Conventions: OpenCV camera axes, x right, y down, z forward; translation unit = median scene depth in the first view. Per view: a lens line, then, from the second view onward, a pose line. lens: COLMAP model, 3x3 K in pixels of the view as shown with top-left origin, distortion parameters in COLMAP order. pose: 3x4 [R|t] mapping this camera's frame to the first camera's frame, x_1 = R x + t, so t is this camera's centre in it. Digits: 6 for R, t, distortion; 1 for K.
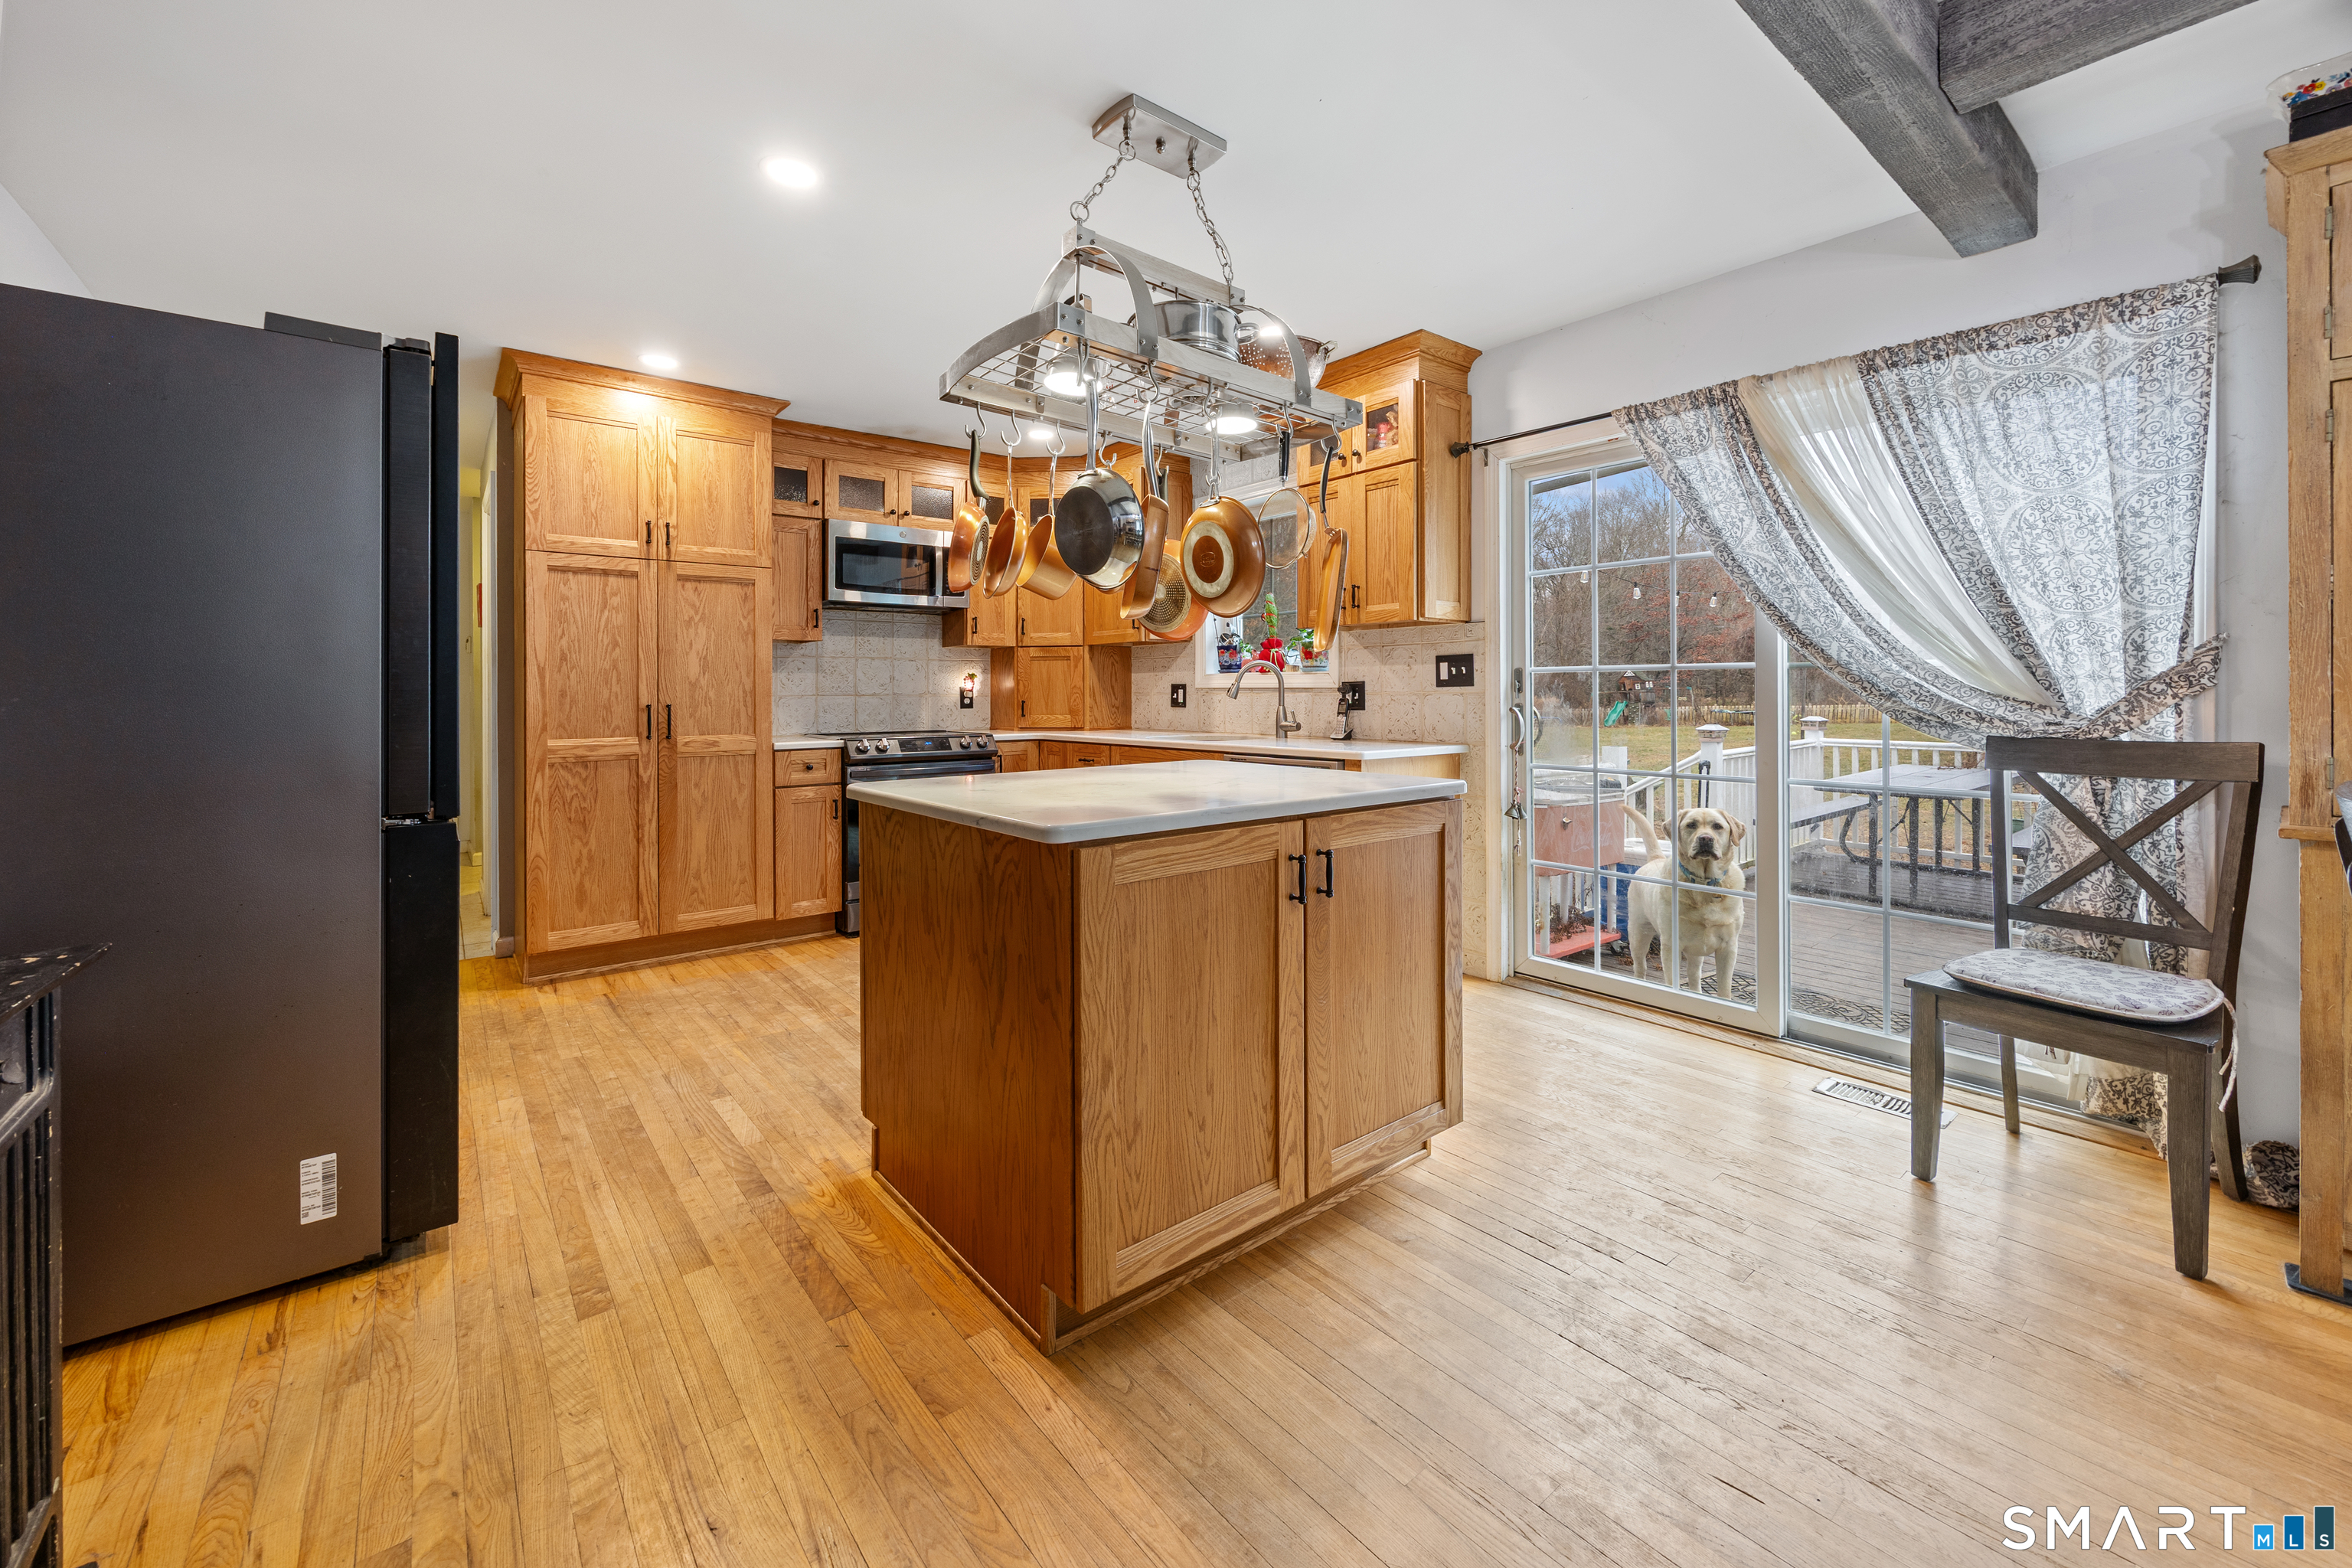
lens RADIAL K [[932.1, 0, 1197.0], [0, 932.1, 686.7], [0, 0, 1]] dist [-0.001020, 0.000418]
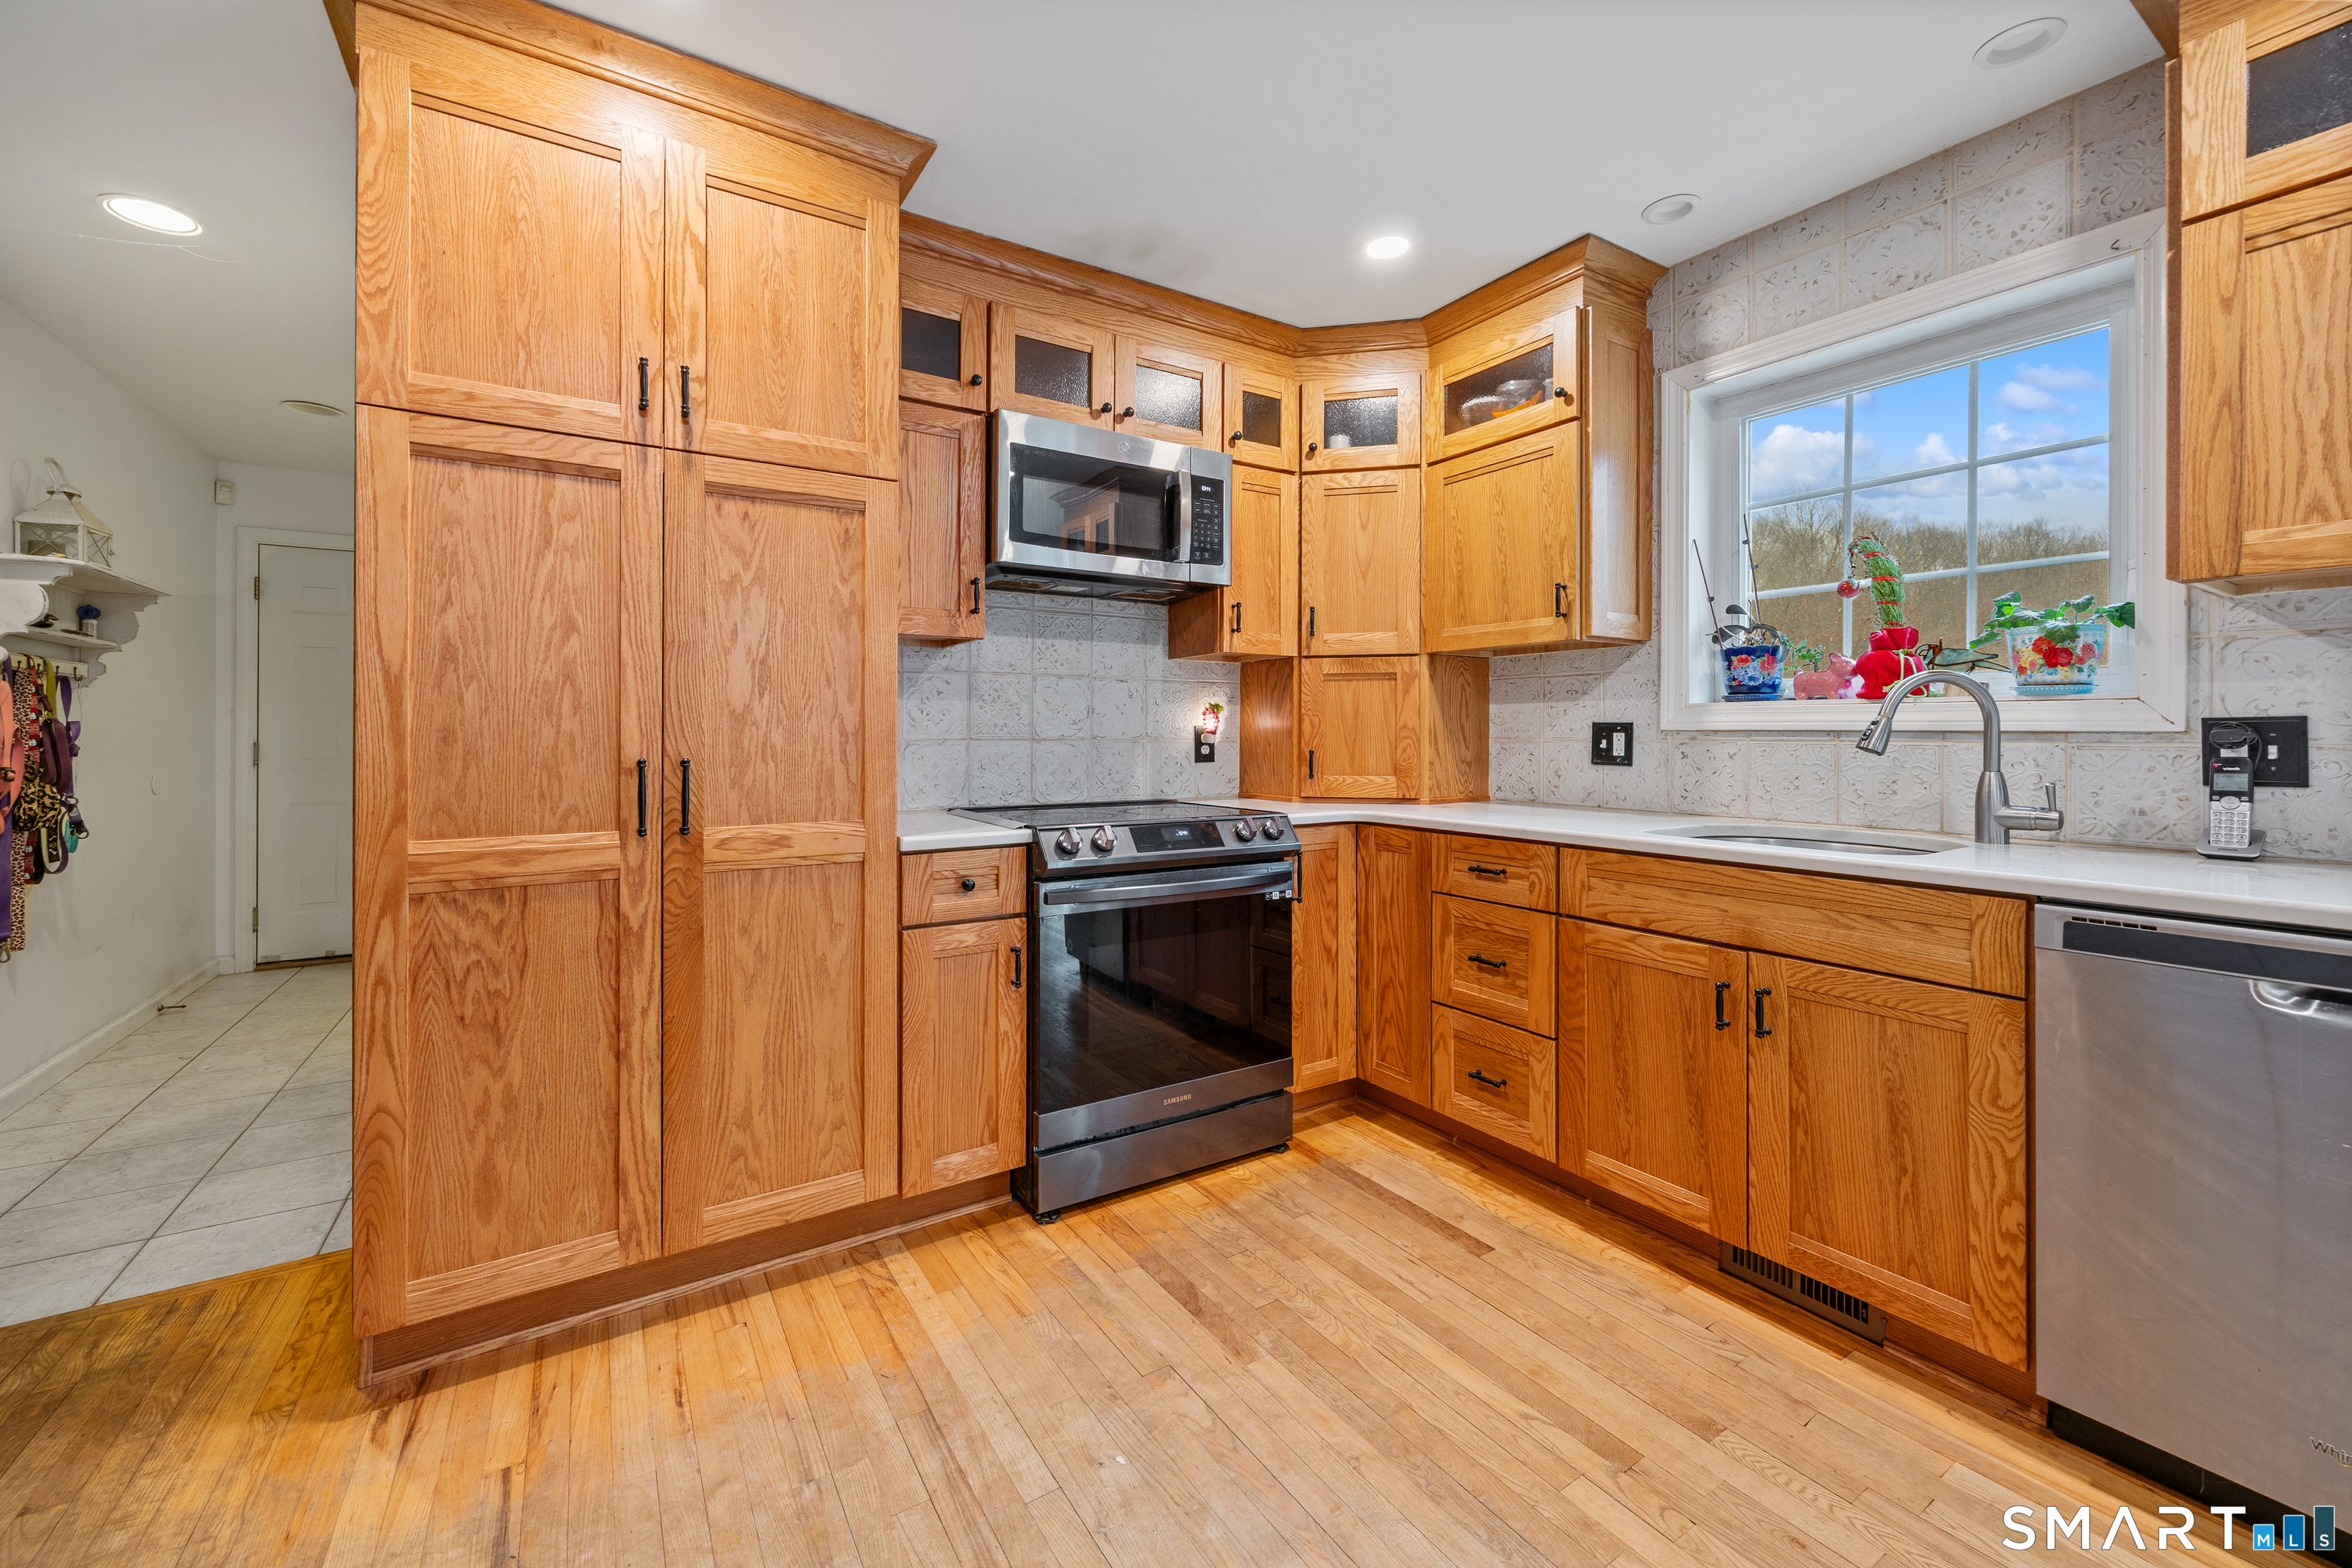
lens RADIAL K [[932.1, 0, 1186.2], [0, 932.1, 726.2], [0, 0, 1]] dist [-0.001020, 0.000418]
pose [[0.992864, 0.005208, -0.119136, -0.255129], [-0.005315, 0.999986, -0.000578, 0.001173], [0.119131, 0.001207, 0.992878, 0.549899]]
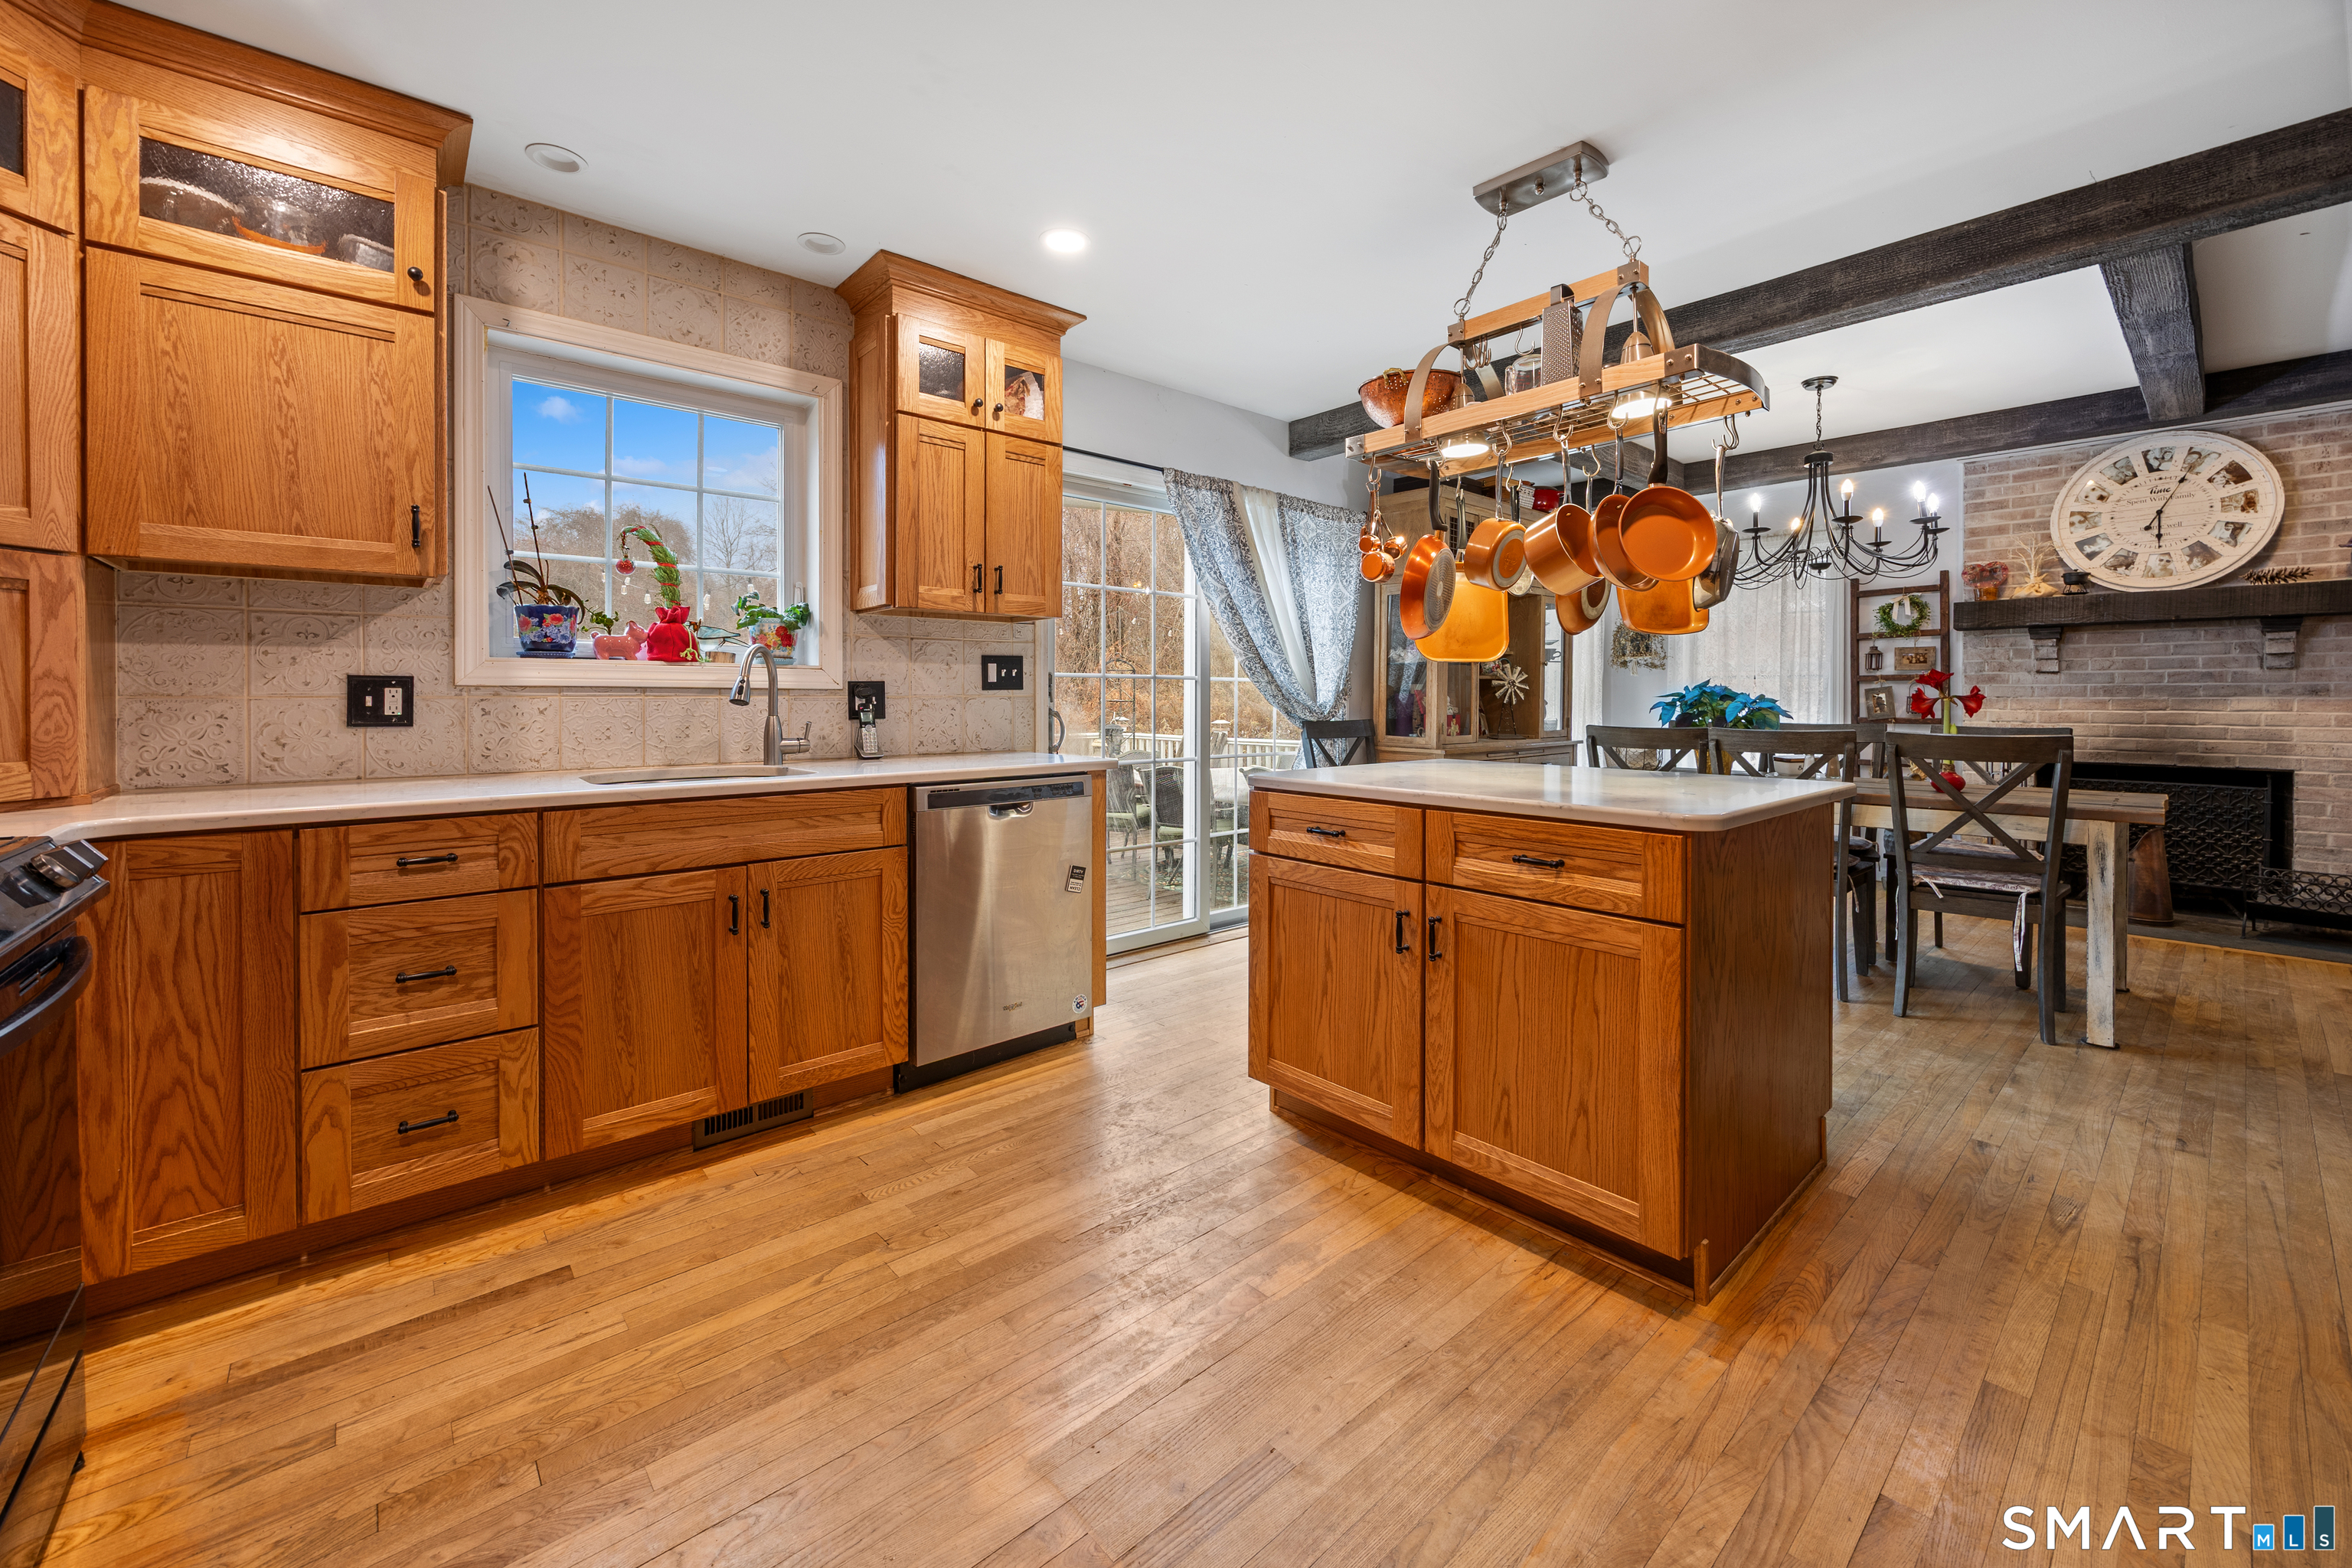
lens RADIAL K [[932.1, 0, 1162.2], [0, 932.1, 698.6], [0, 0, 1]] dist [-0.001020, 0.000418]
pose [[-0.022398, 0.002316, 0.999746, -0.610569], [-0.005884, 0.999980, -0.002449, 0.009169], [-0.999732, -0.005937, -0.022384, 0.800949]]
